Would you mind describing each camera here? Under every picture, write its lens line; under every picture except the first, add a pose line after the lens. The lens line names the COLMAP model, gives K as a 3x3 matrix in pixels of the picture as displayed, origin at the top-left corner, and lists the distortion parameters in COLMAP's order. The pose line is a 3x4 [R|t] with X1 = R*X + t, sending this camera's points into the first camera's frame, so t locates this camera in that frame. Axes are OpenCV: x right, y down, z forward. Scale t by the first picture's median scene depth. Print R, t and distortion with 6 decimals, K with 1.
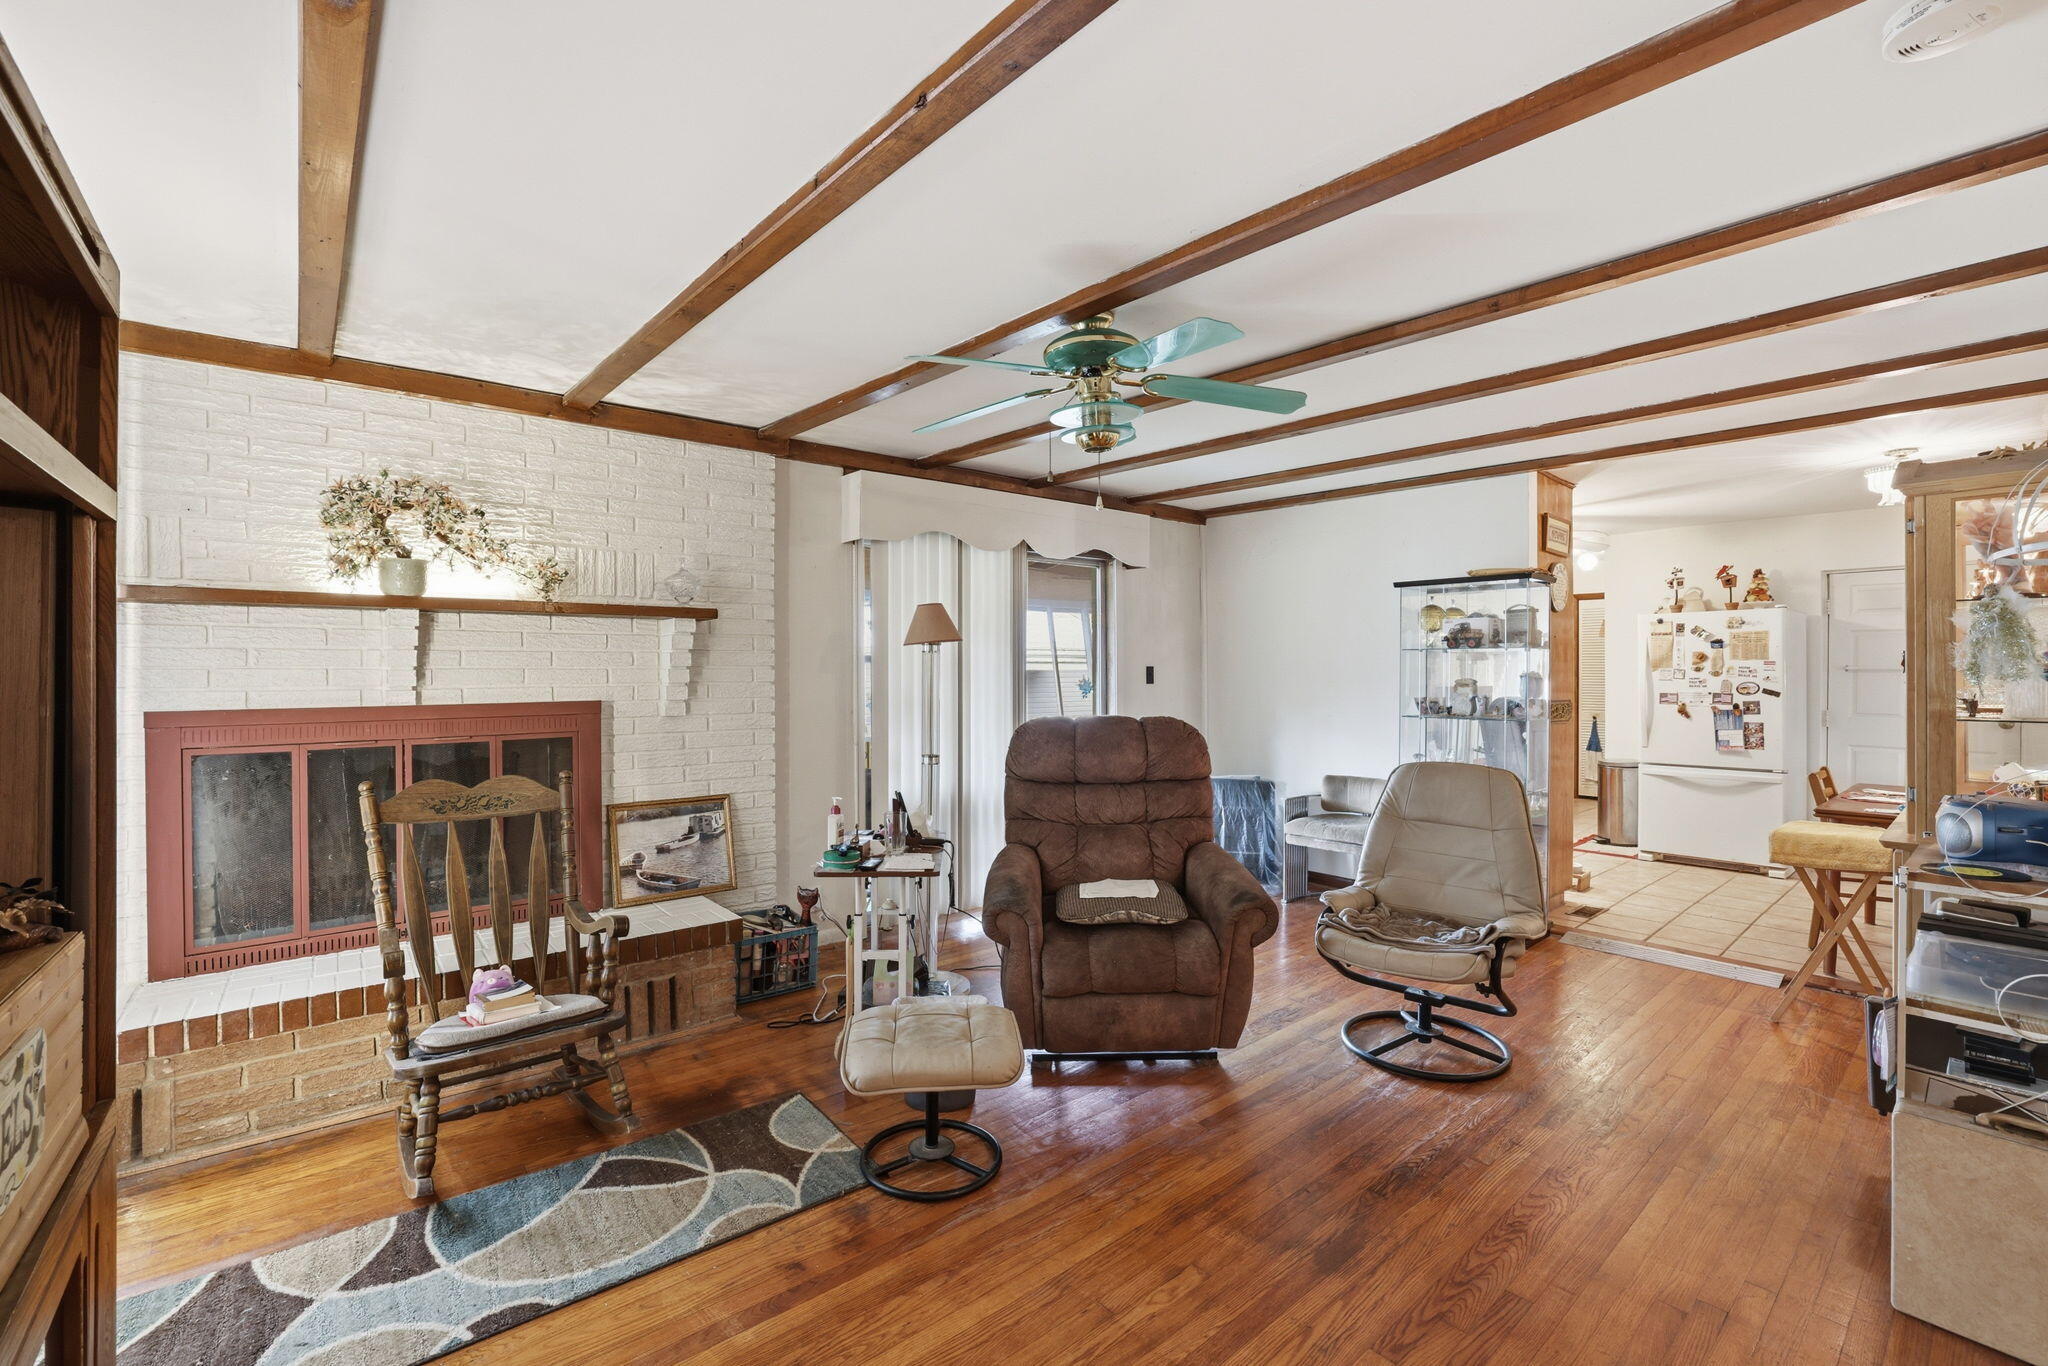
lens RADIAL K [[873.5, 0, 1024.1], [0, 873.5, 677.6], [0, 0, 1]] dist [-0.018512, 0.000906]
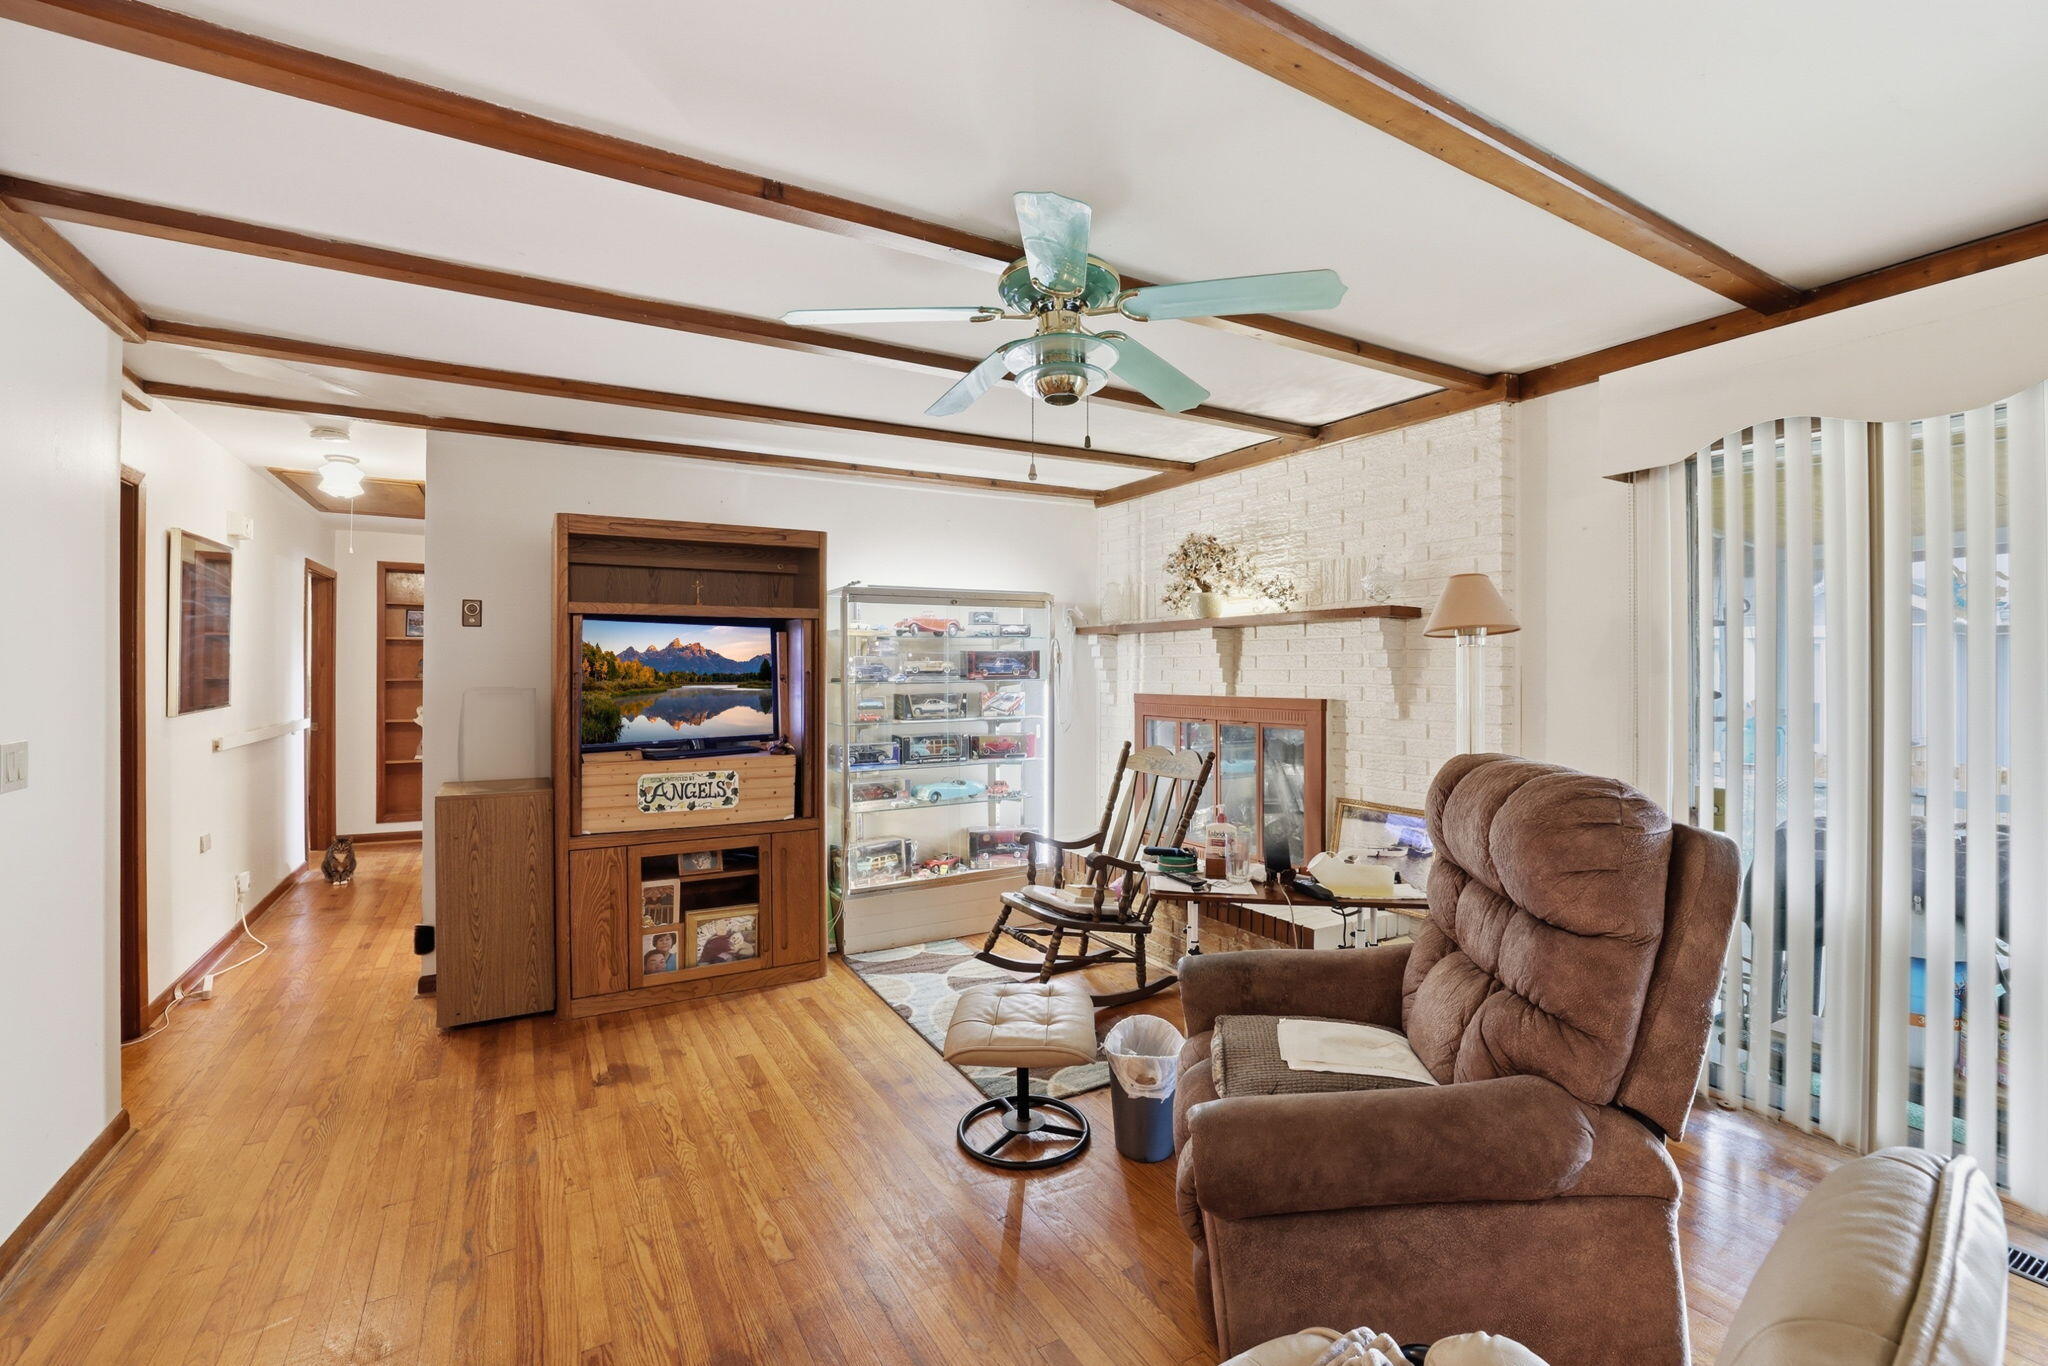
lens RADIAL K [[873.5, 0, 1023.6], [0, 873.5, 666.8], [0, 0, 1]] dist [-0.018512, 0.000906]
pose [[-0.162733, 0.001244, -0.986669, 0.634287], [-0.006802, 0.999974, 0.002382, -0.013815], [0.986647, 0.007099, -0.162720, 0.788506]]
